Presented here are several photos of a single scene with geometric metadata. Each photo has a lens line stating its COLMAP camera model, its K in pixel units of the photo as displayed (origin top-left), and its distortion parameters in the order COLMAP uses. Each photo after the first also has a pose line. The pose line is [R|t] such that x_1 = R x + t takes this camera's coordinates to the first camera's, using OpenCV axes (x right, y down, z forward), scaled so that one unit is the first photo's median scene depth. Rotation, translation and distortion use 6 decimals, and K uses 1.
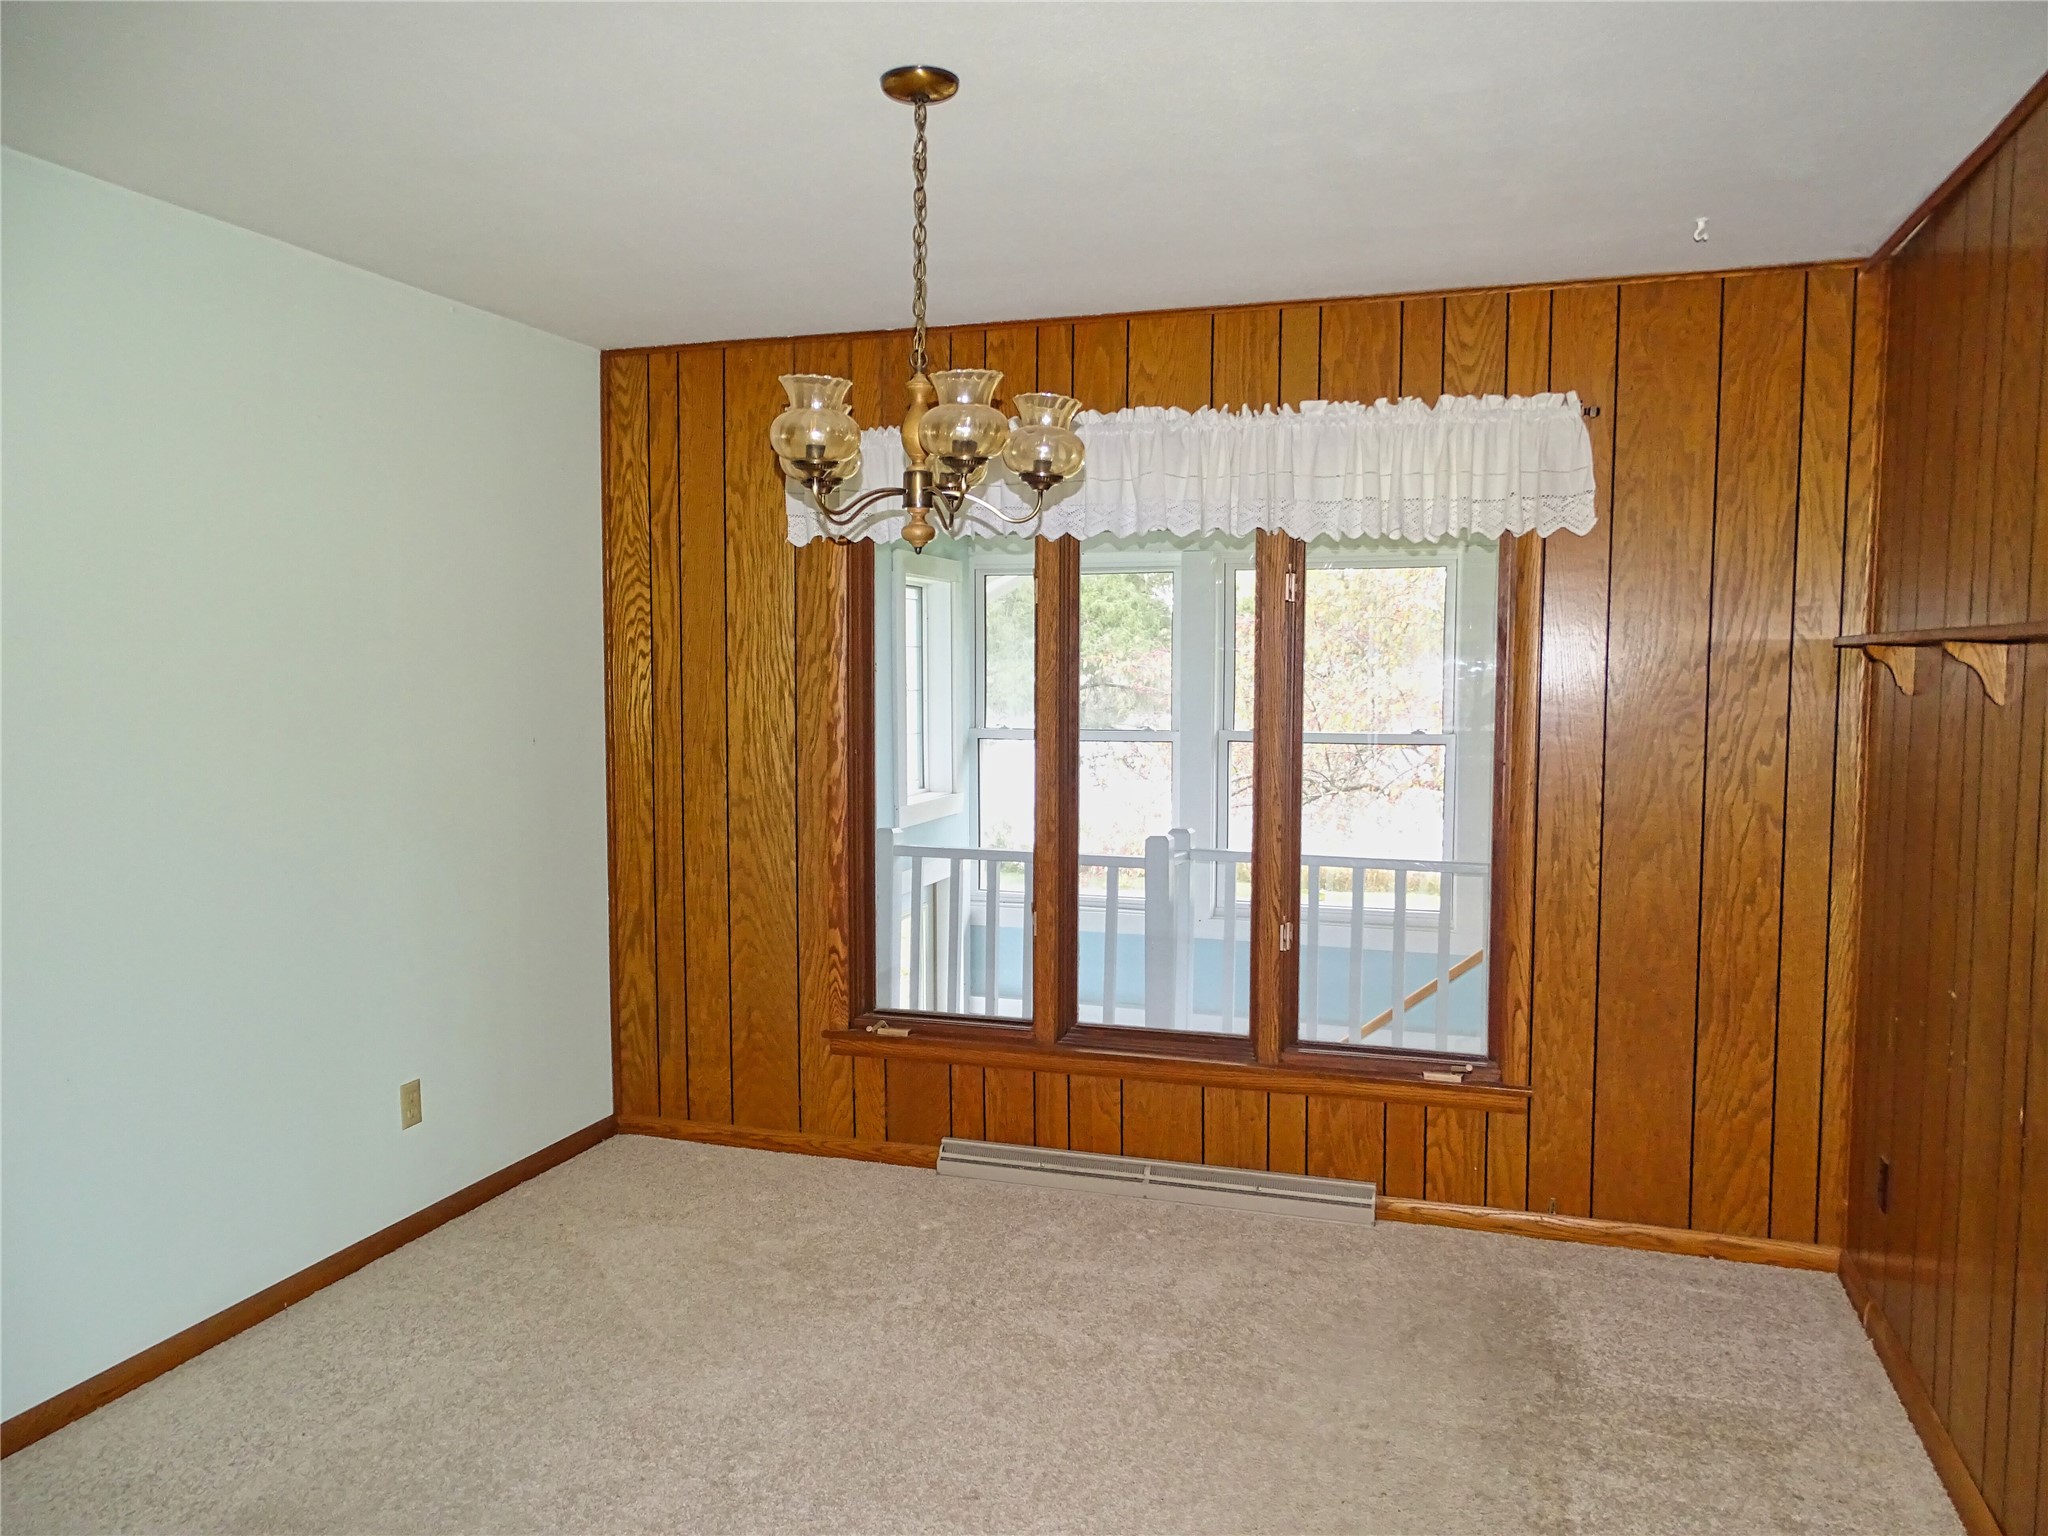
lens RADIAL K [[1475.5, 0, 1022.6], [0, 1475.5, 764.3], [0, 0, 1]] dist [0.011780, 0.012515]
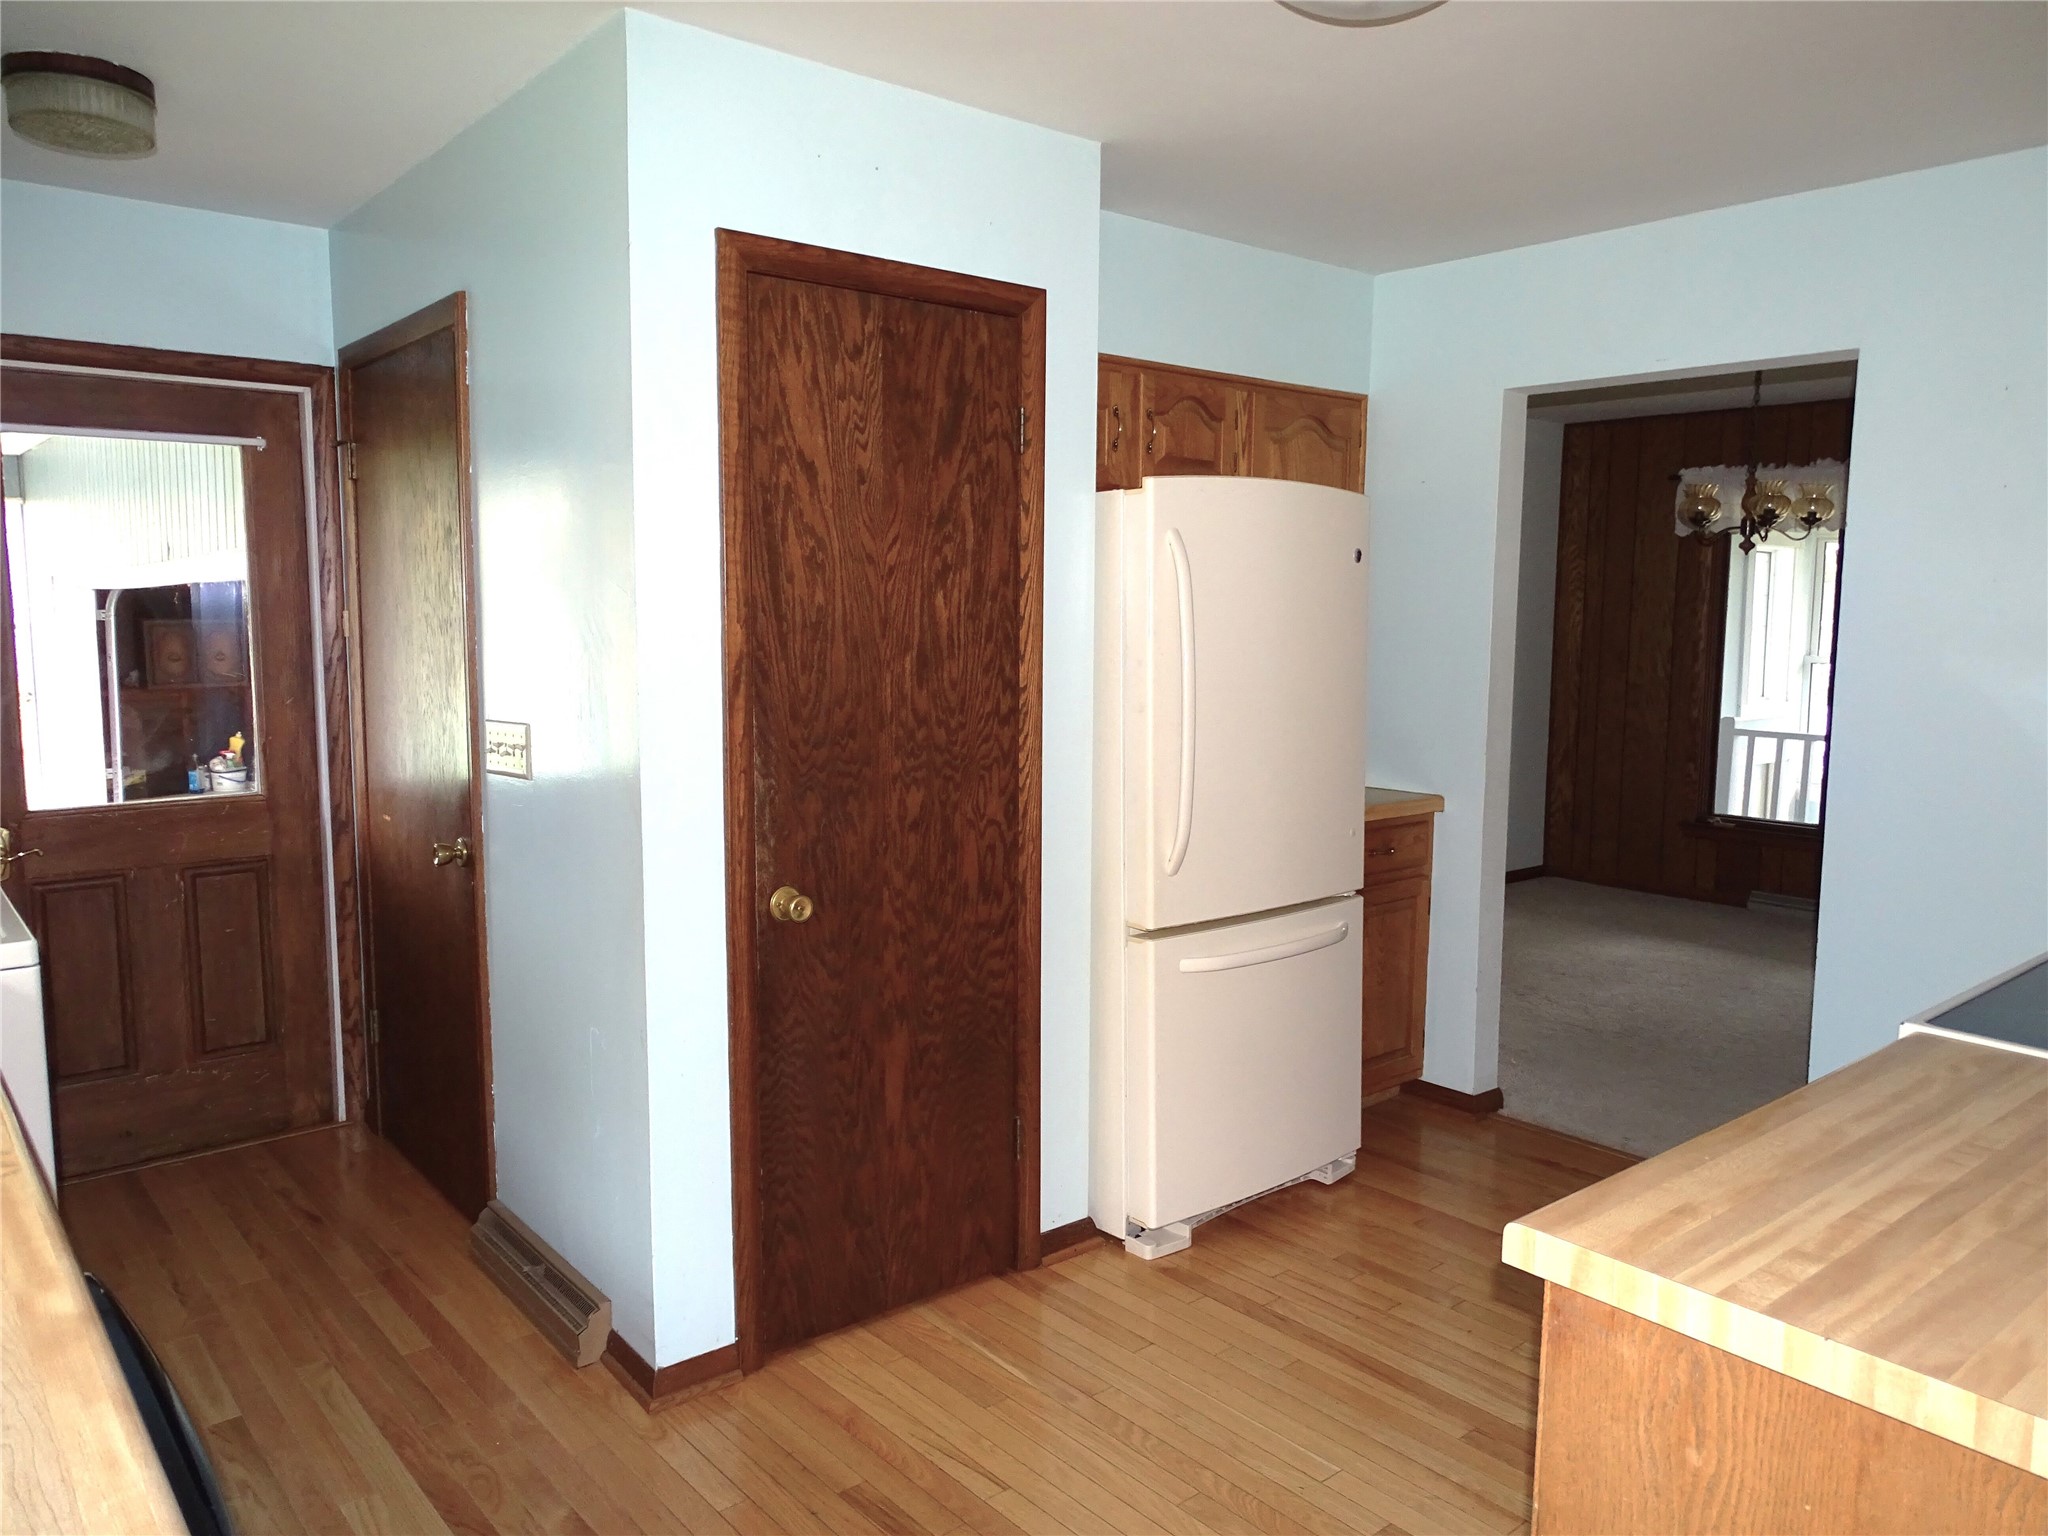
lens RADIAL K [[1466.7, 0, 1013.1], [0, 1466.7, 756.8], [0, 0, 1]] dist [0.010833, -0.002723]
pose [[0.847690, 0.062513, -0.526795, 0.103398], [-0.044583, 0.997915, 0.046680, 0.061337], [0.528615, -0.016084, 0.848710, -0.848400]]
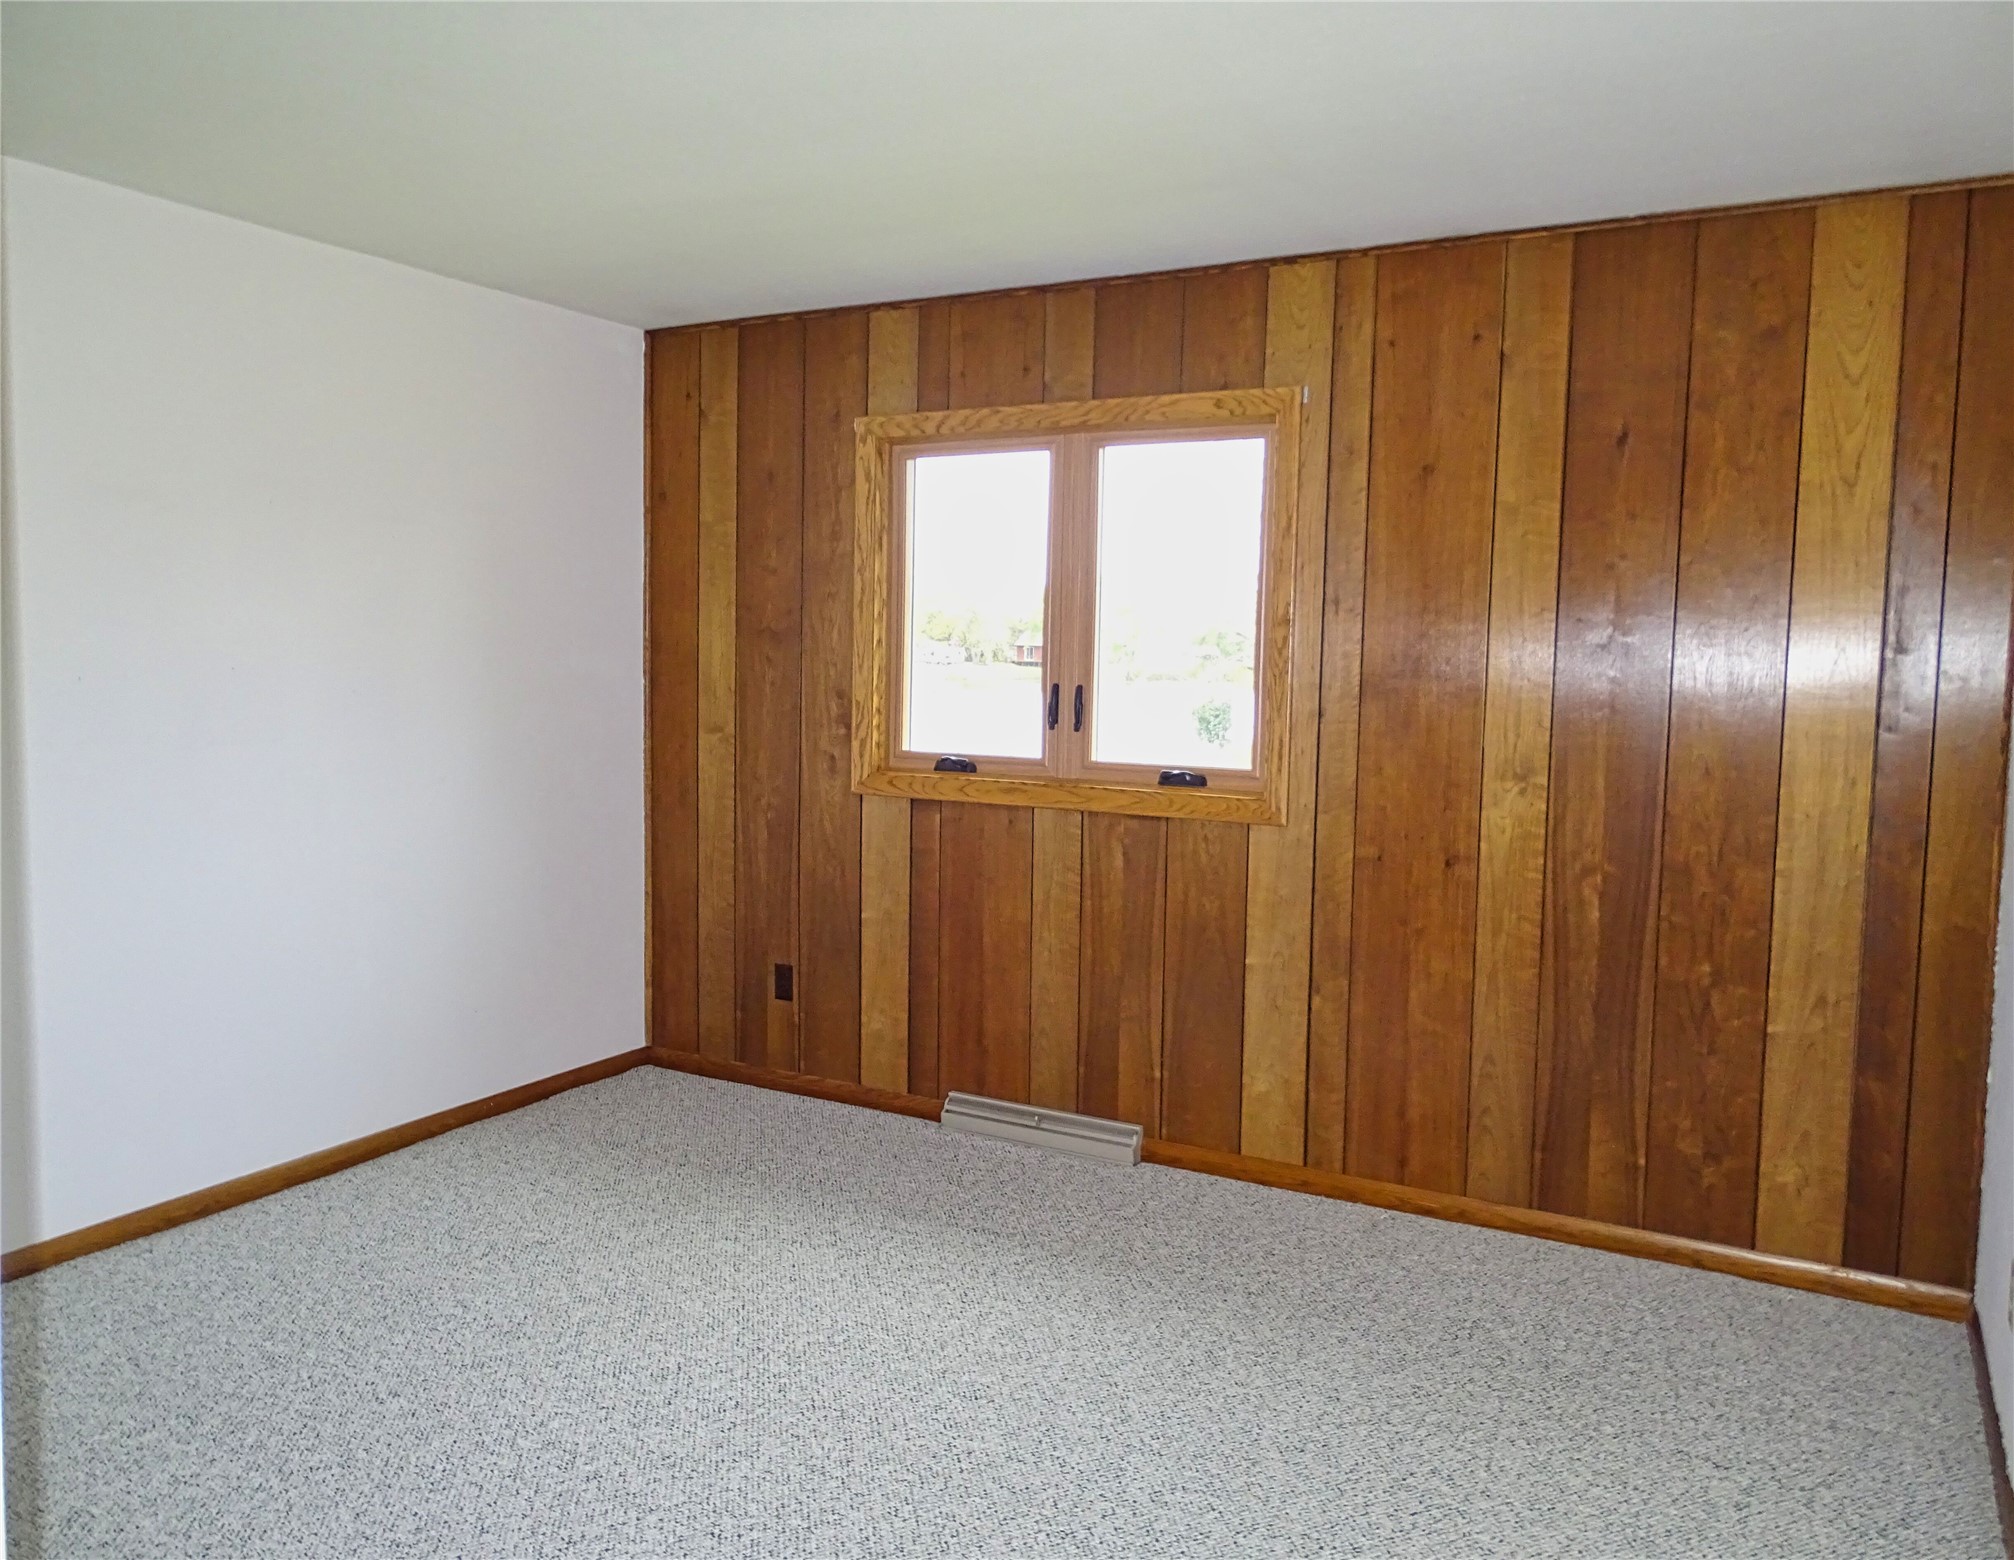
lens RADIAL K [[1590.1, 0, 994.8], [0, 1590.1, 769.5], [0, 0, 1]] dist [0.027852, -0.010532]
pose [[0.975566, 0.026876, -0.218056, 0.231530], [-0.022813, 0.999516, 0.021128, 0.006086], [0.218518, -0.015638, 0.975708, -0.072745]]
